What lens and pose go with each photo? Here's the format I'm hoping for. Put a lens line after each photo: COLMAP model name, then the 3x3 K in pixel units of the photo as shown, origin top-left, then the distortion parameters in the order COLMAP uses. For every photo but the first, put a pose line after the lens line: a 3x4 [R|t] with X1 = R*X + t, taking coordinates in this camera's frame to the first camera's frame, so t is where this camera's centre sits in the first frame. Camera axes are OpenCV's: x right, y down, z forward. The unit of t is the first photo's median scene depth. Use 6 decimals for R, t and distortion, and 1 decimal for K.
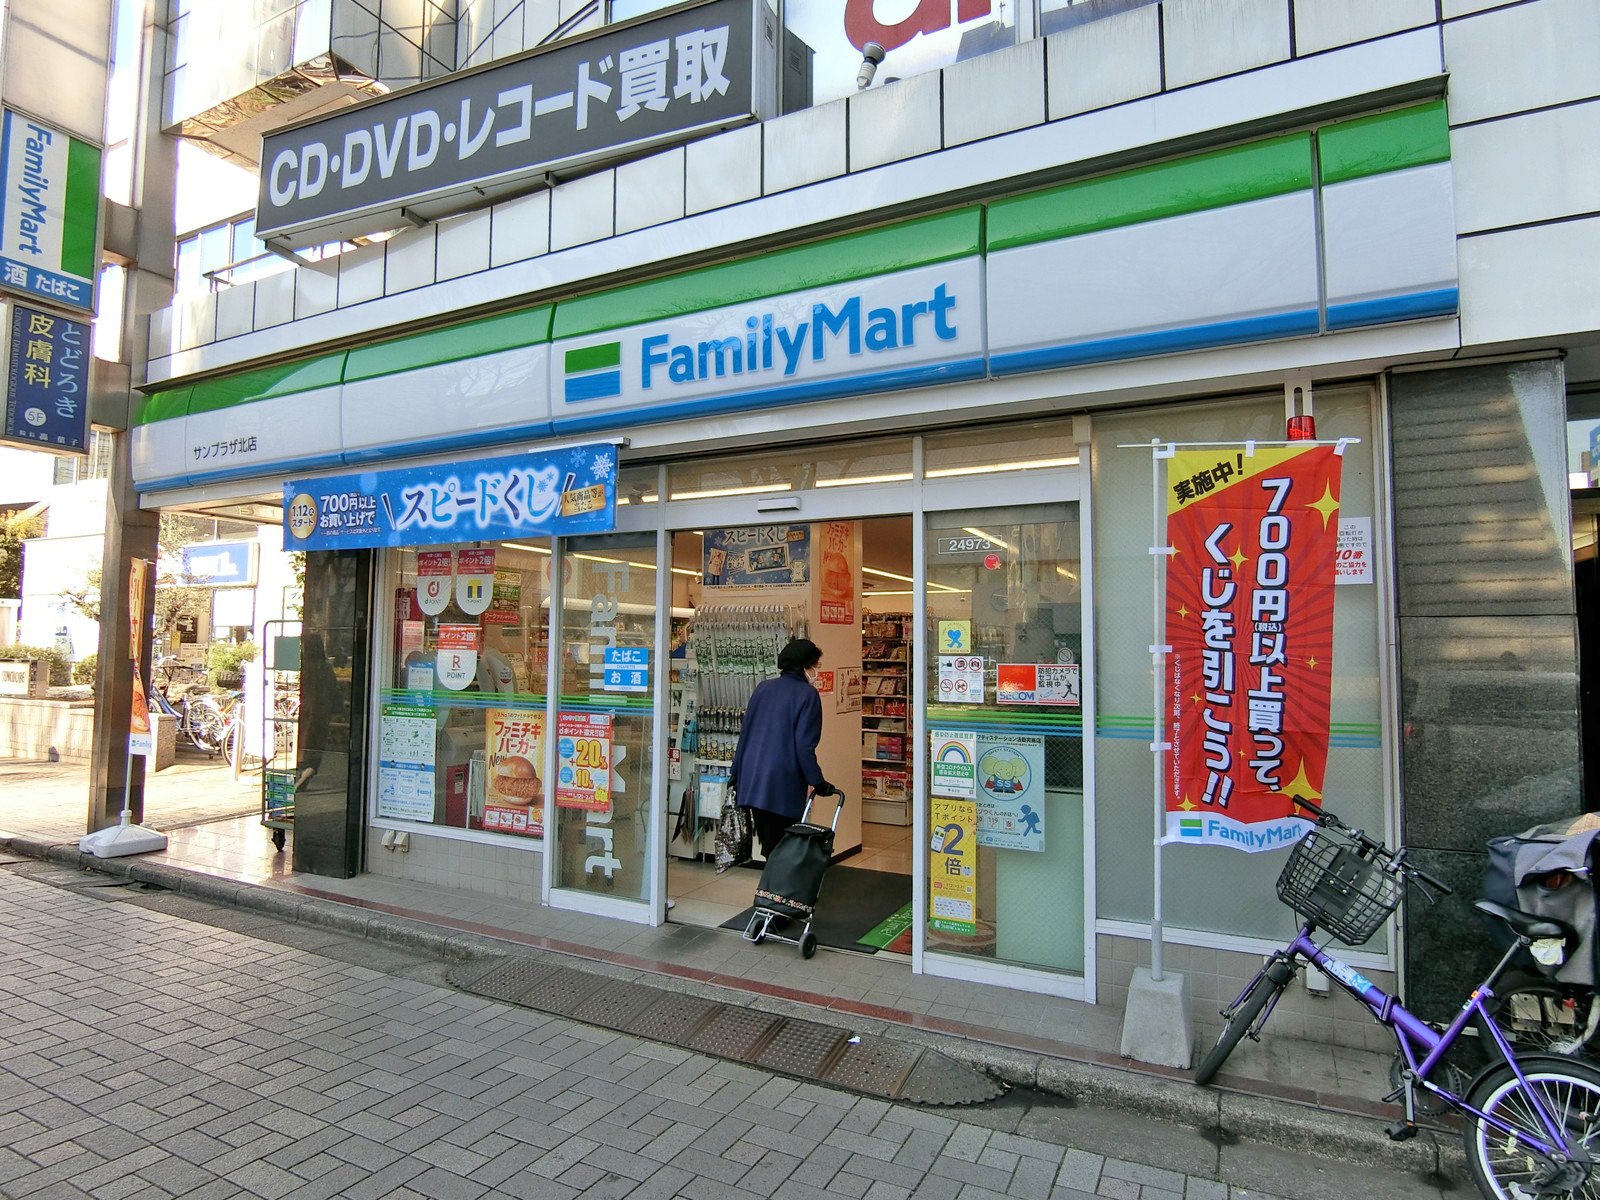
lens RADIAL K [[897.4, 0, 799.3], [0, 897.4, 596.4], [0, 0, 1]] dist [-0.025878, -0.002414]
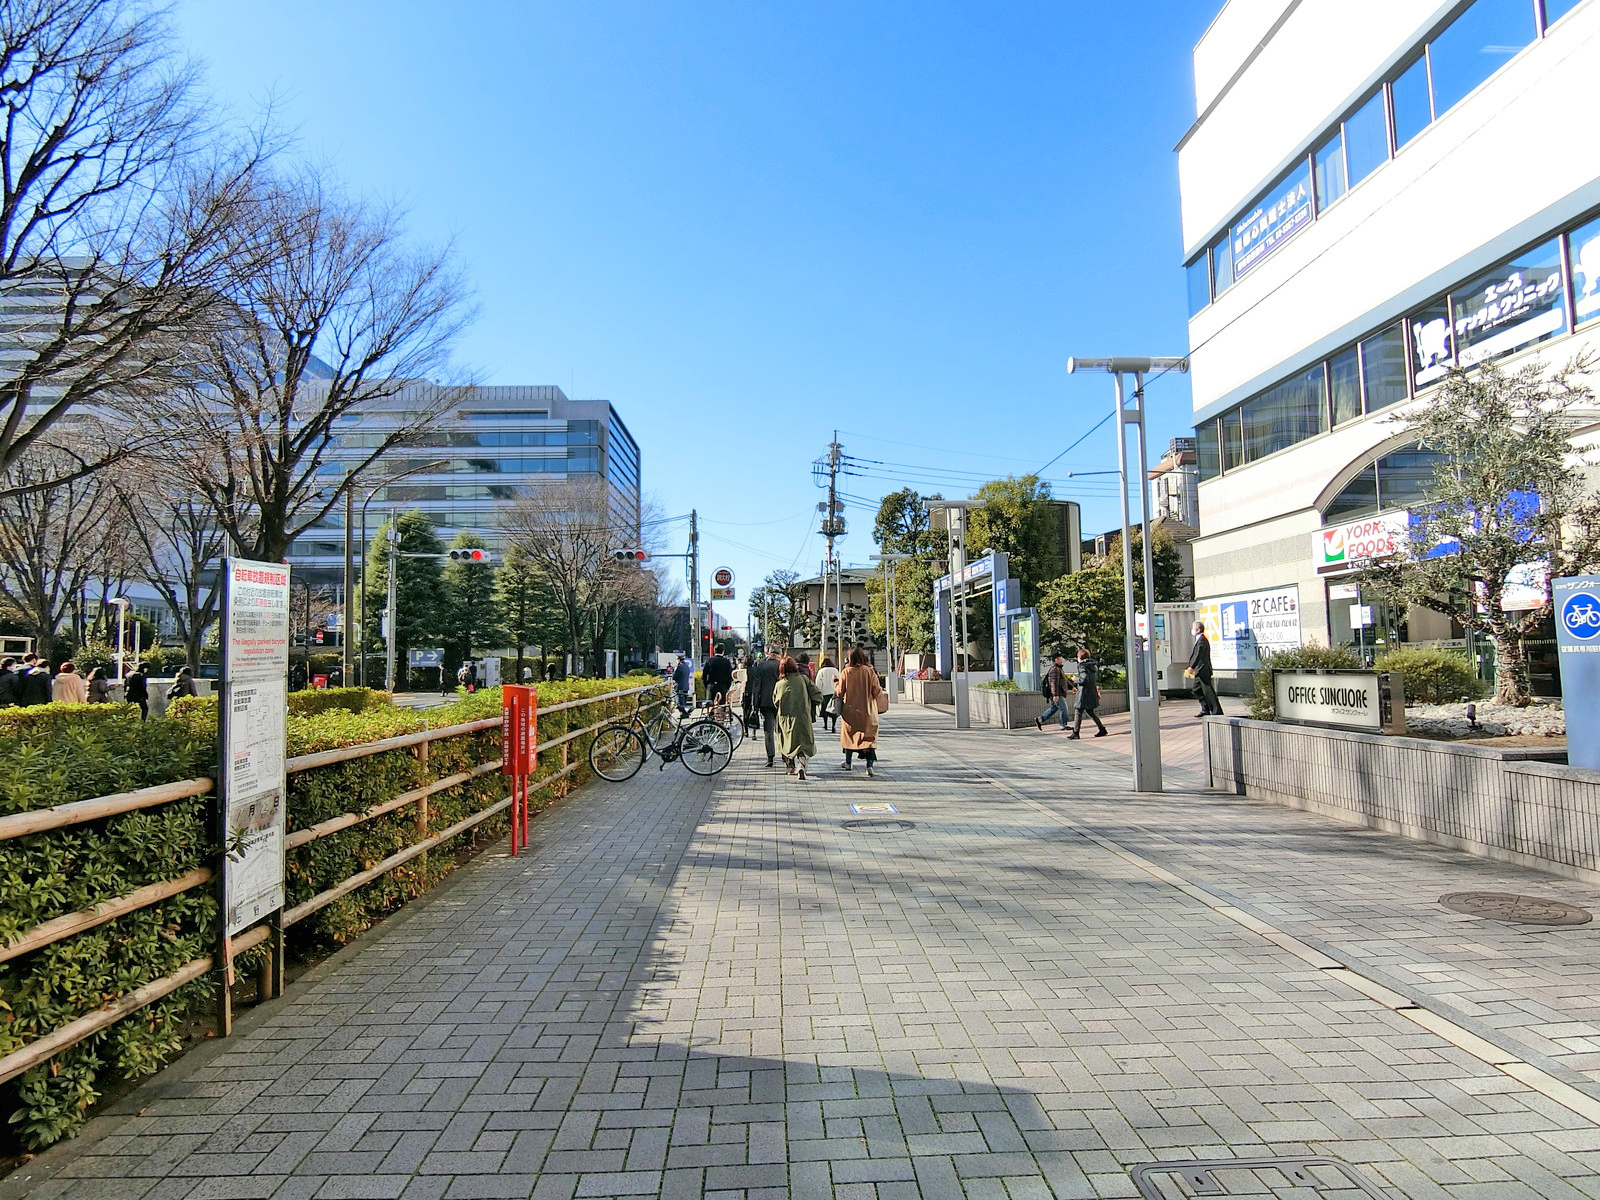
lens RADIAL K [[897.4, 0, 800.4], [0, 897.4, 601.2], [0, 0, 1]] dist [-0.025878, -0.002414]
pose [[0.499554, -0.075098, -0.863021, -0.537271], [0.074076, 0.996290, -0.043816, 0.019977], [0.863110, -0.042041, 0.503264, 0.336514]]
